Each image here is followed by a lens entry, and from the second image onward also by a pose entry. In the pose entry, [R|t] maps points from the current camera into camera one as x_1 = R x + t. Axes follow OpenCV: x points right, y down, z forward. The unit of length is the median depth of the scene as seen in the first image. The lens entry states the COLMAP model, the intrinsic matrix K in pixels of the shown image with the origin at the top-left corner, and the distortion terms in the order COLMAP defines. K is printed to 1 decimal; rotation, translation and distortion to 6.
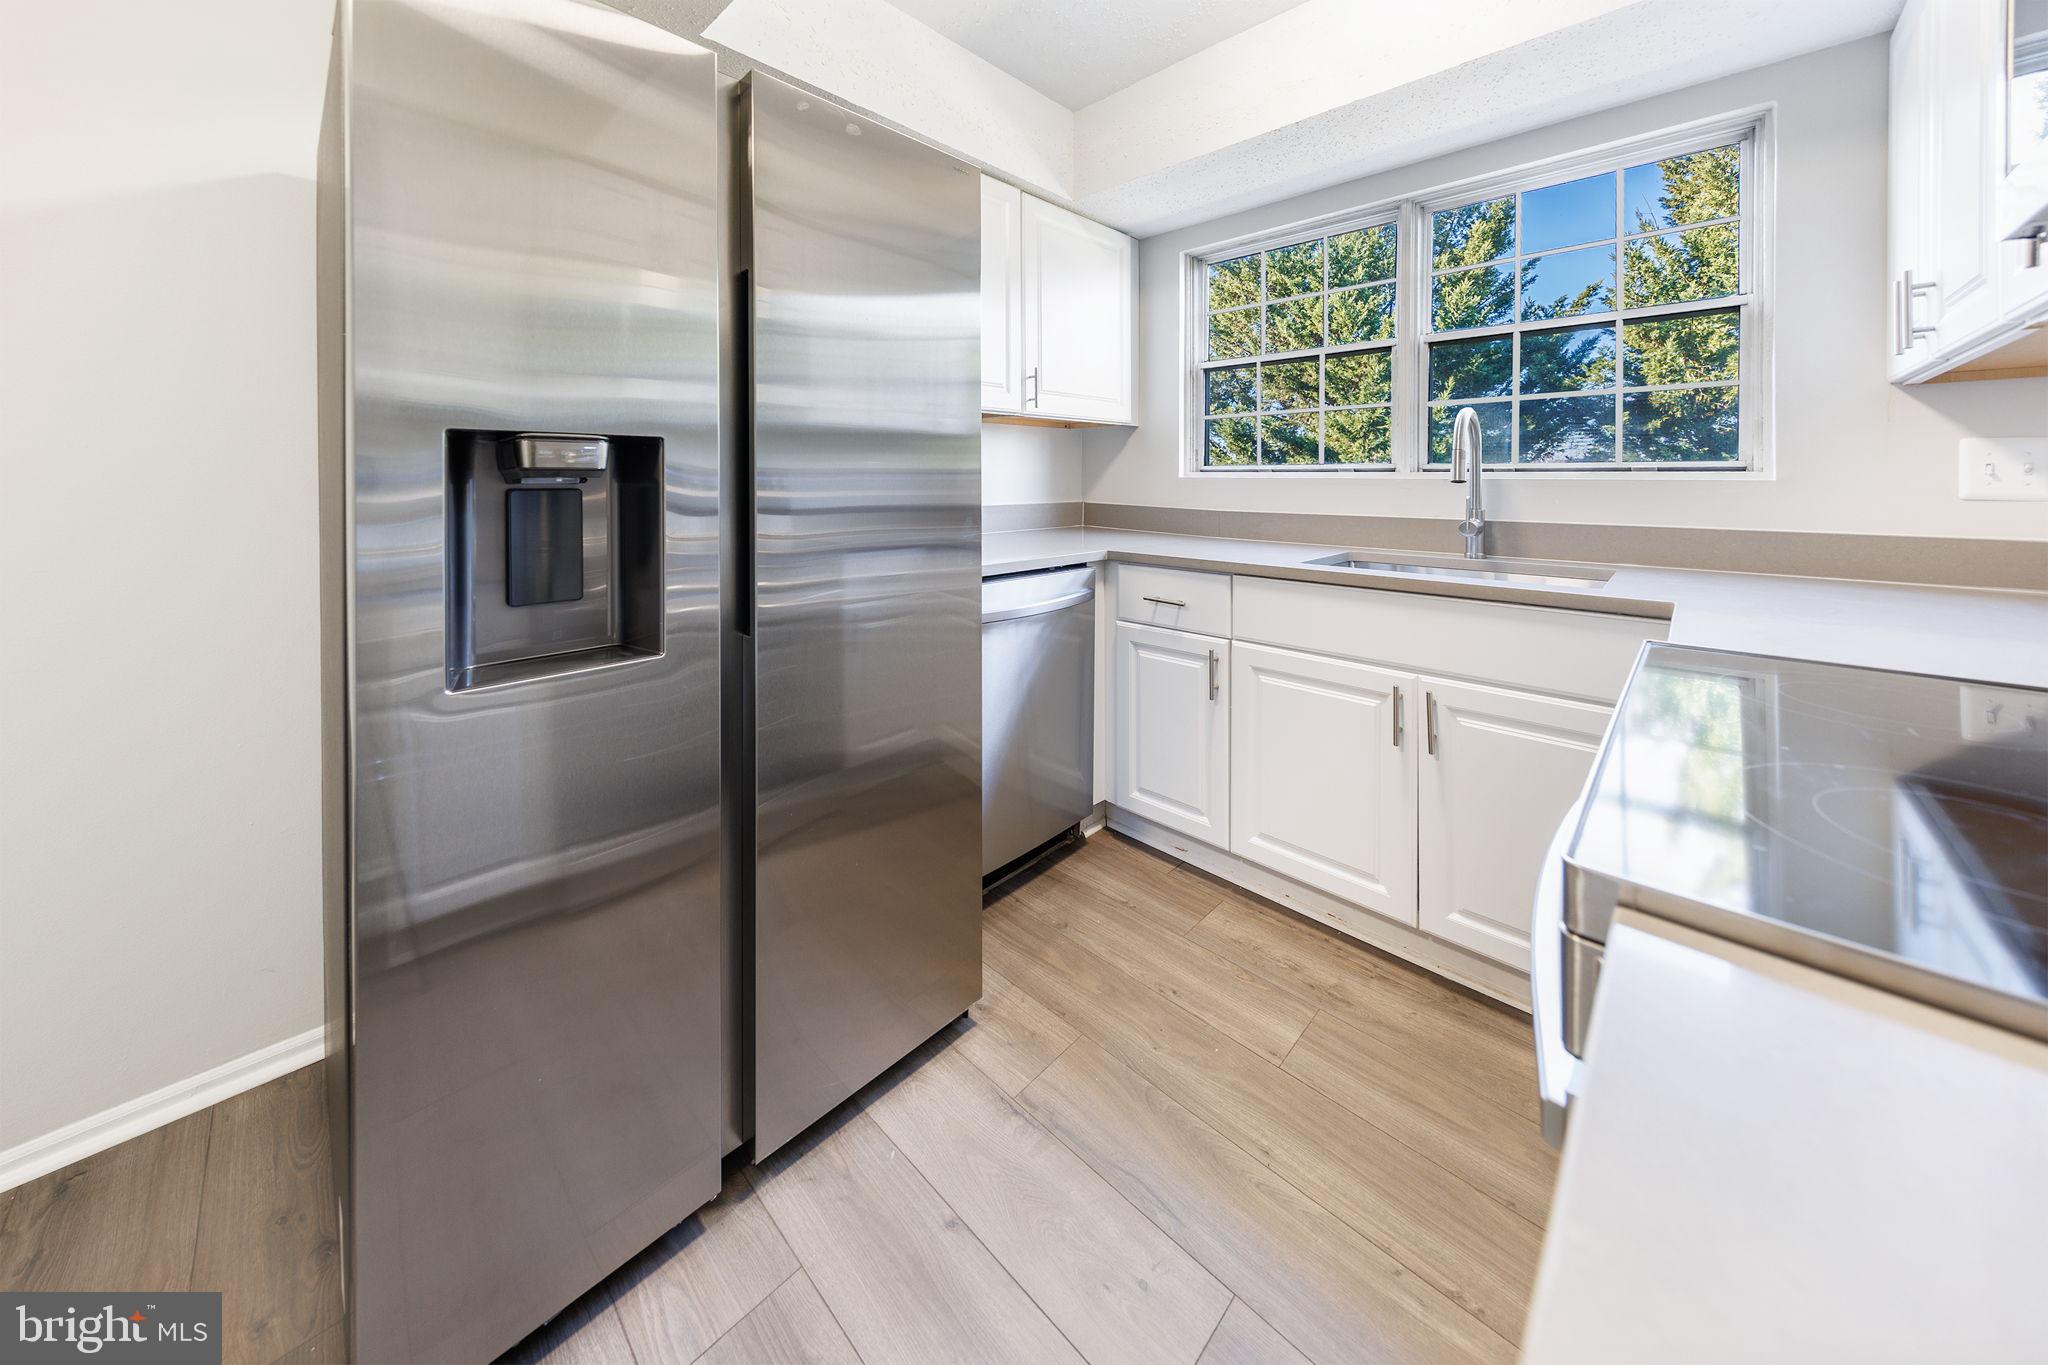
lens RADIAL K [[699.4, 0, 1038.5], [0, 699.4, 485.7], [0, 0, 1]] dist [0.001248, -0.000169]
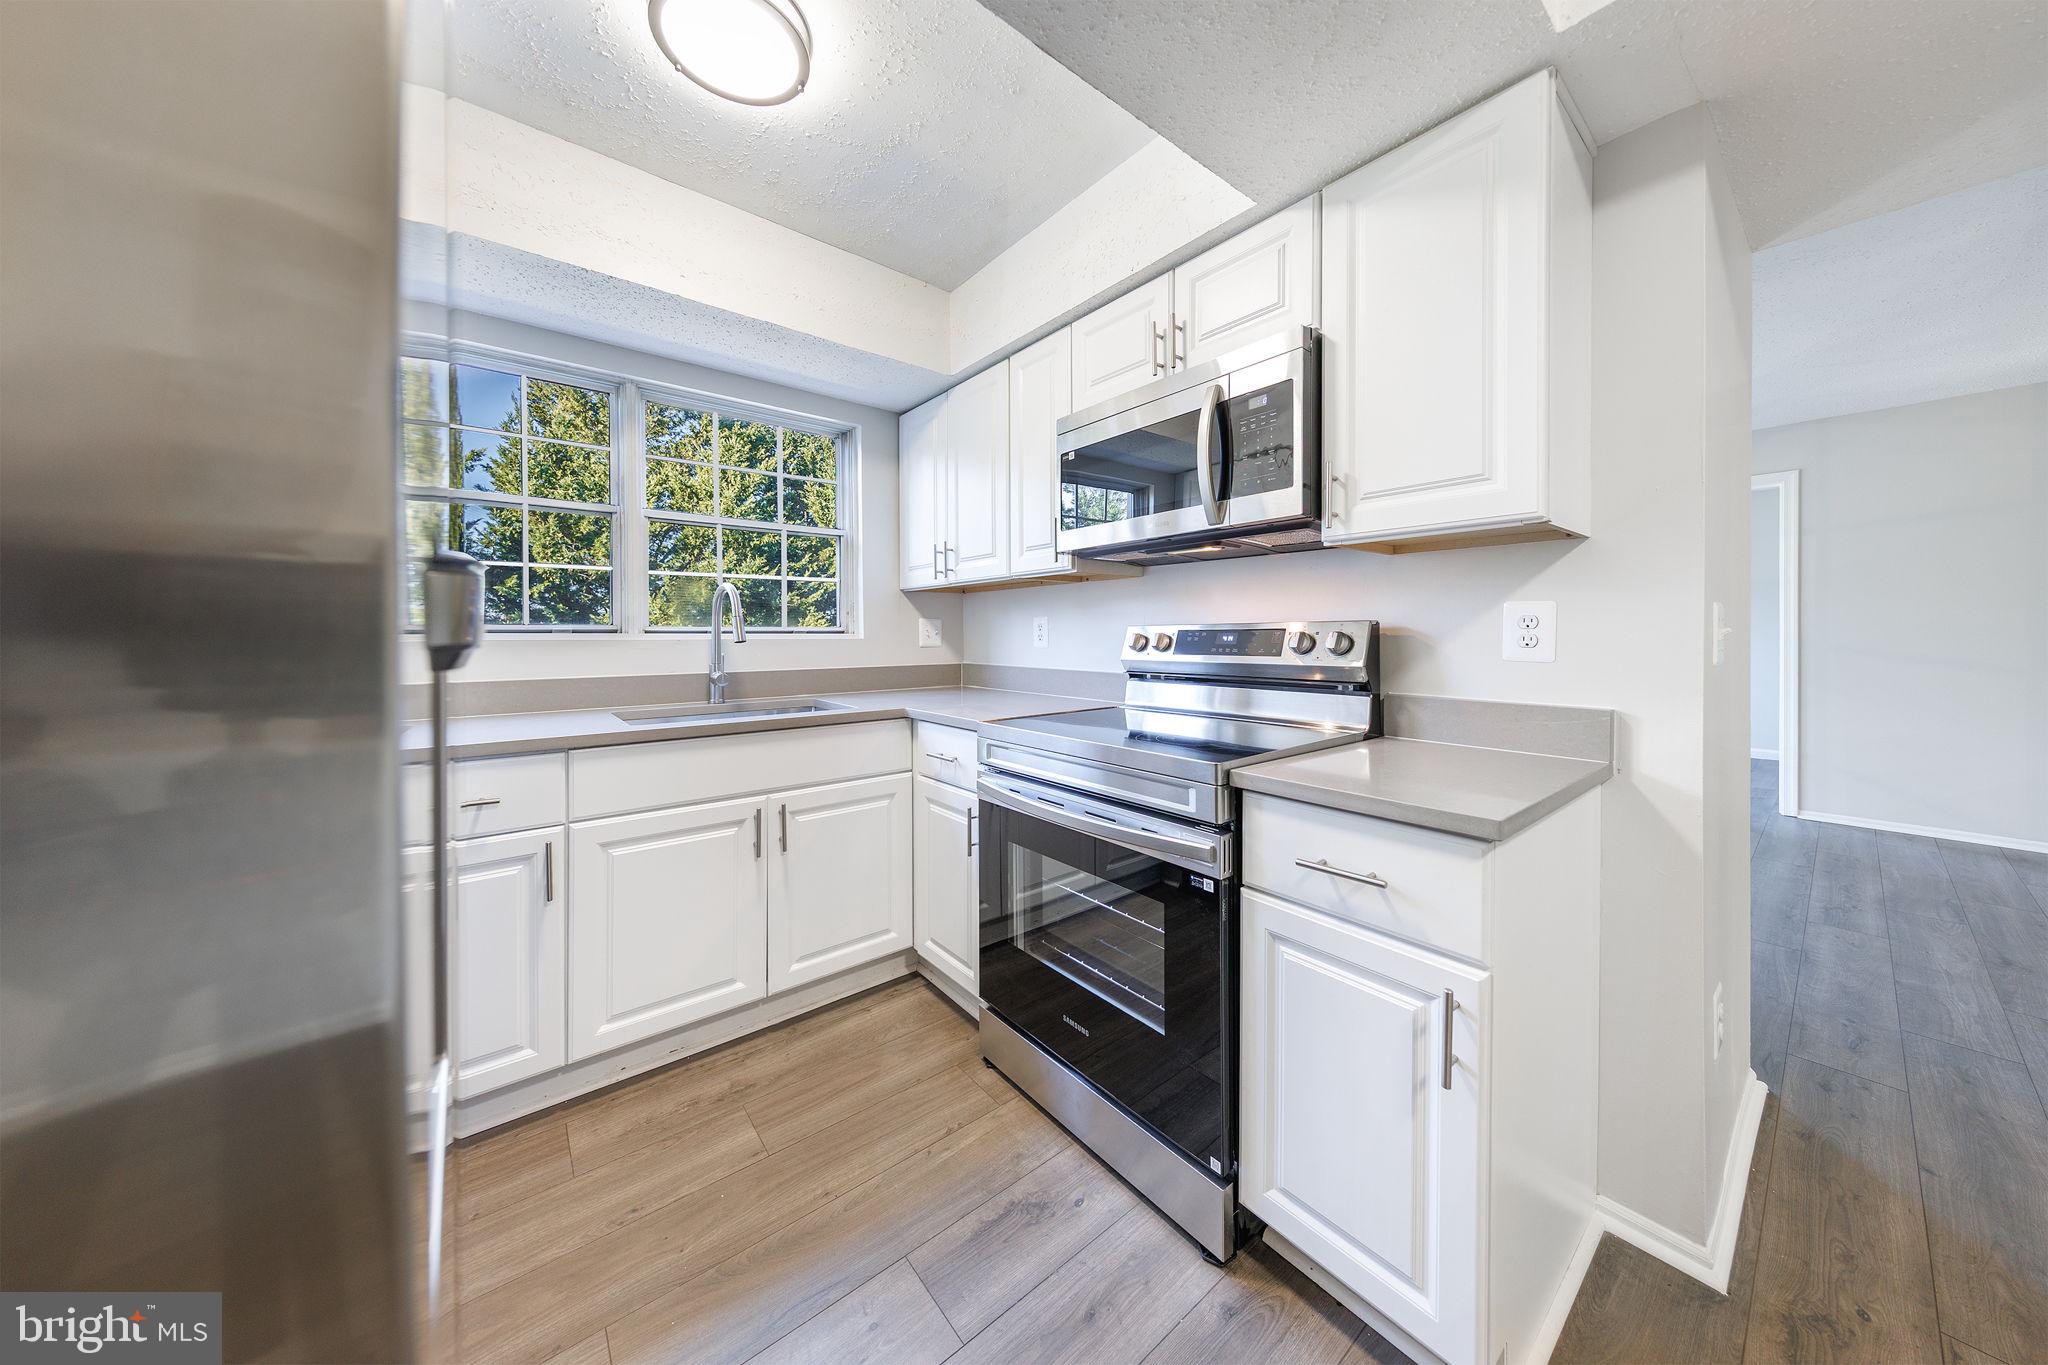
lens RADIAL K [[682.4, 0, 1020.2], [0, 682.4, 645.1], [0, 0, 1]] dist [0.000105, -0.000041]
pose [[0.121213, -0.019400, 0.992437, -0.540641], [0.015253, 0.999727, 0.017680, -0.013484], [-0.992509, 0.012994, 0.121476, 0.345558]]
